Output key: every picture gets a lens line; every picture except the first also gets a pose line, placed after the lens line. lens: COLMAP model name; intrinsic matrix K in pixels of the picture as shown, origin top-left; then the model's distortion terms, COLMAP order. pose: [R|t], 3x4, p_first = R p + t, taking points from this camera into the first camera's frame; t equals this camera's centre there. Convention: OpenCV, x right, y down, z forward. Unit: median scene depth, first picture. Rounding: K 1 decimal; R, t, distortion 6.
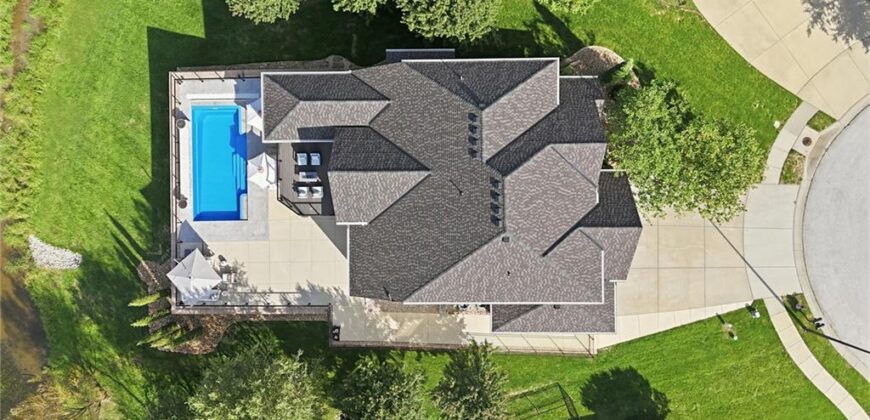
lens RADIAL K [[643.1, 0, 438.4], [0, 643.1, 212.5], [0, 0, 1]] dist [0.038923, -0.008367]
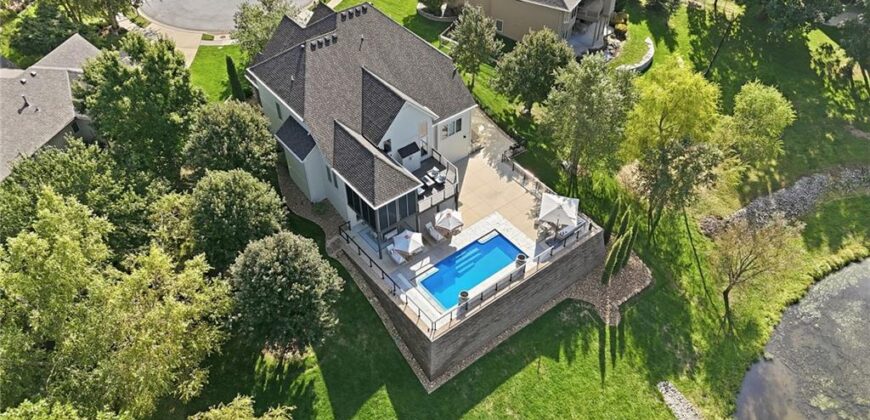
lens RADIAL K [[643.1, 0, 438.4], [0, 643.1, 212.5], [0, 0, 1]] dist [0.038923, -0.008367]
pose [[-0.612403, -0.537294, 0.579895, -0.864697], [0.790212, -0.437356, 0.429283, -0.530972], [0.022969, 0.721134, 0.692415, 0.205117]]
